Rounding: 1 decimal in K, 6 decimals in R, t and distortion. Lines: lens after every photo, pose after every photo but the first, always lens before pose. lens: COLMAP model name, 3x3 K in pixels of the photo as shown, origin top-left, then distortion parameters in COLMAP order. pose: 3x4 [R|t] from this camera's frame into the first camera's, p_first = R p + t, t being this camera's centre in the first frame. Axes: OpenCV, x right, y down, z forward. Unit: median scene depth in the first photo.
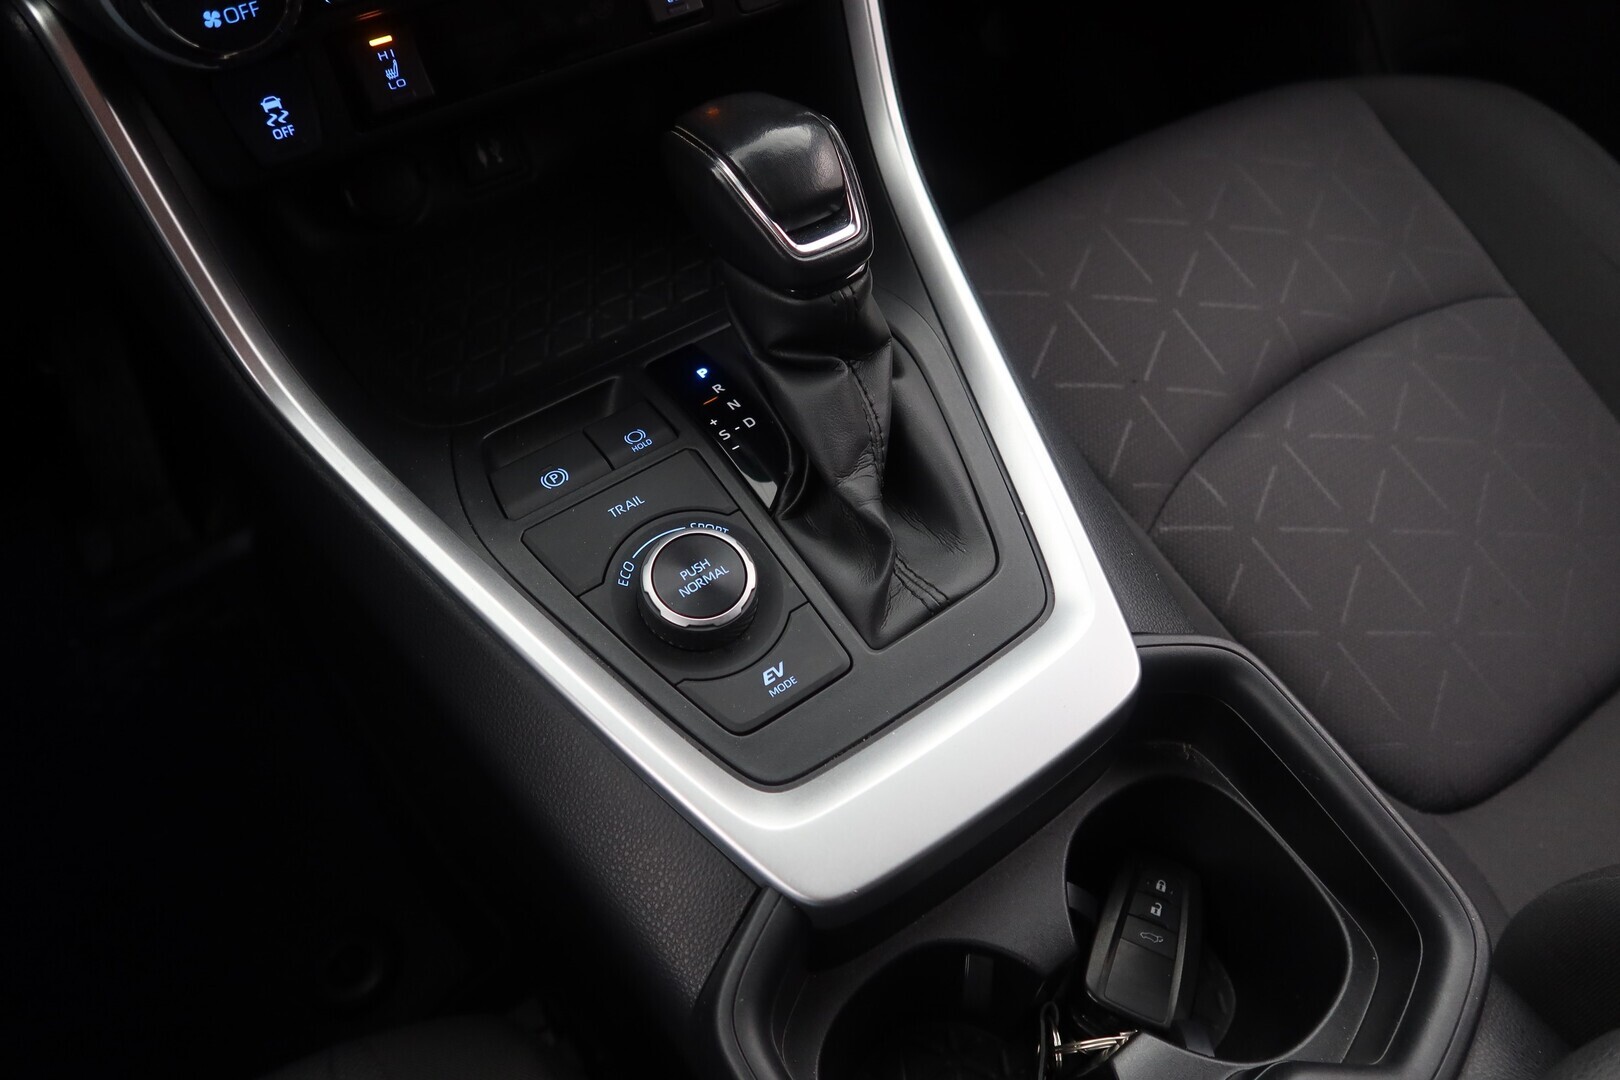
lens RADIAL K [[1217.5, 0, 810.0], [0, 1217.5, 540.0], [0, 0, 1]] dist [0.001444, -0.000476]
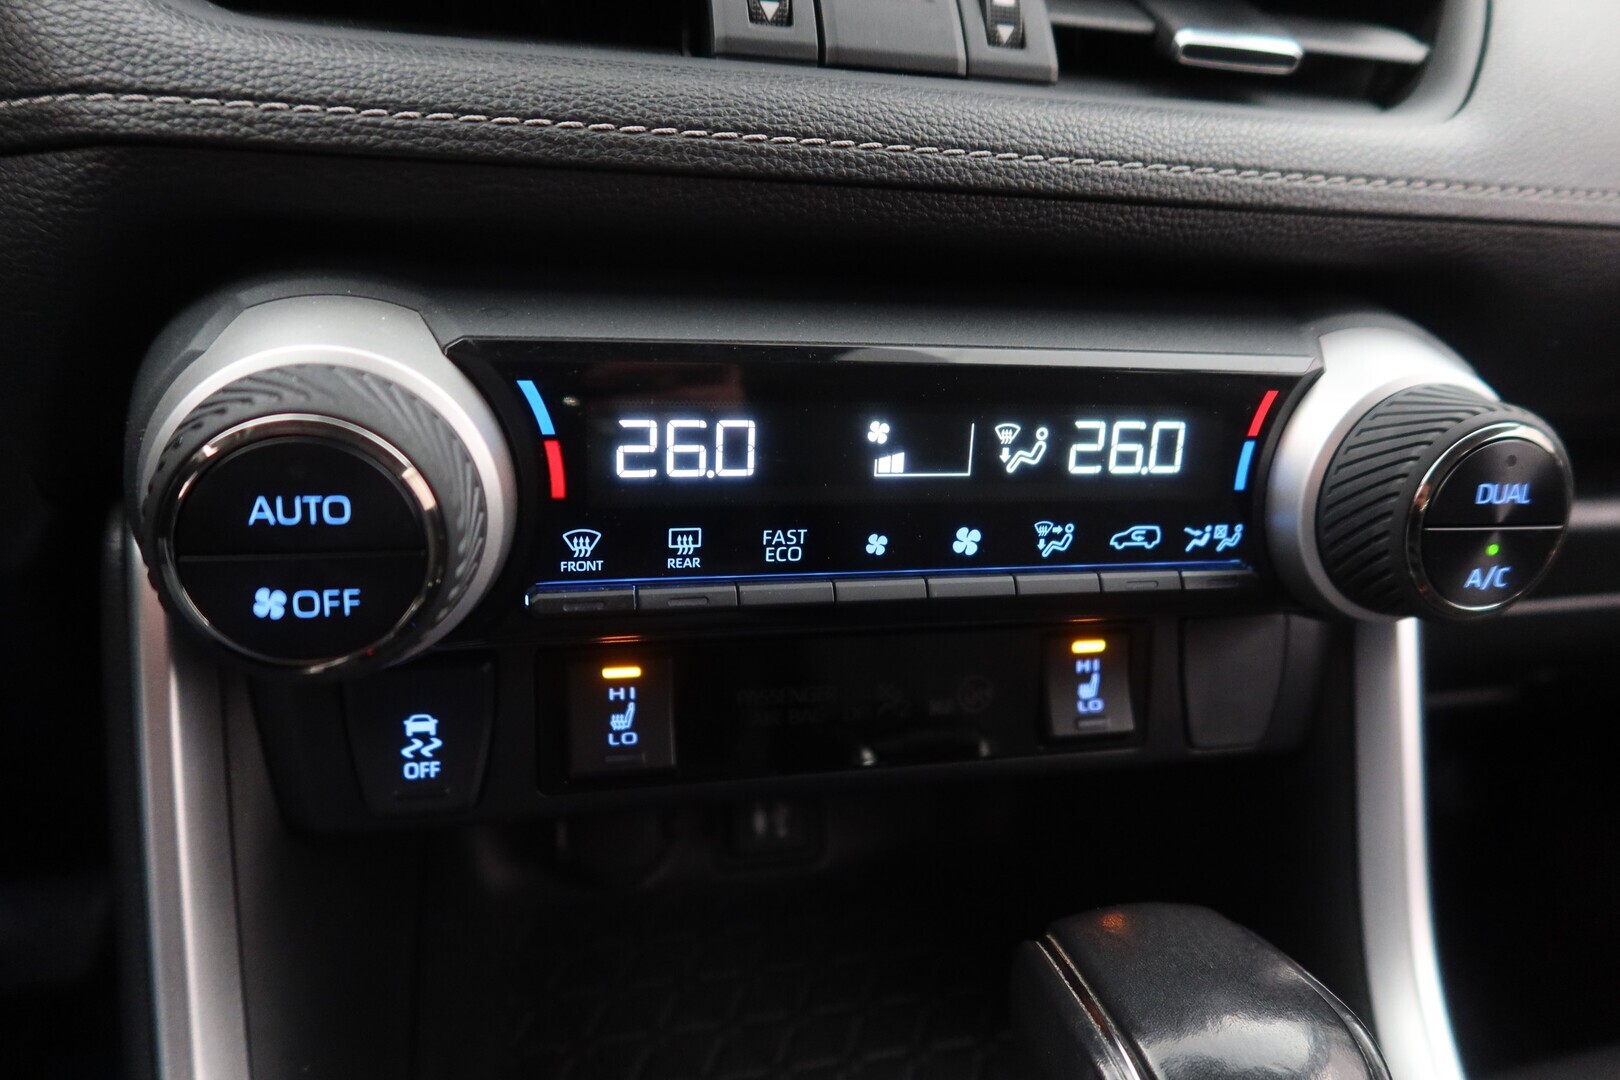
lens RADIAL K [[1217.5, 0, 810.0], [0, 1217.5, 540.0], [0, 0, 1]] dist [0.001444, -0.000476]
pose [[0.930909, 0.199977, -0.305642, -0.080141], [-0.319081, 0.852484, -0.414075, -0.240997], [0.177750, 0.482991, 0.857394, 0.444697]]
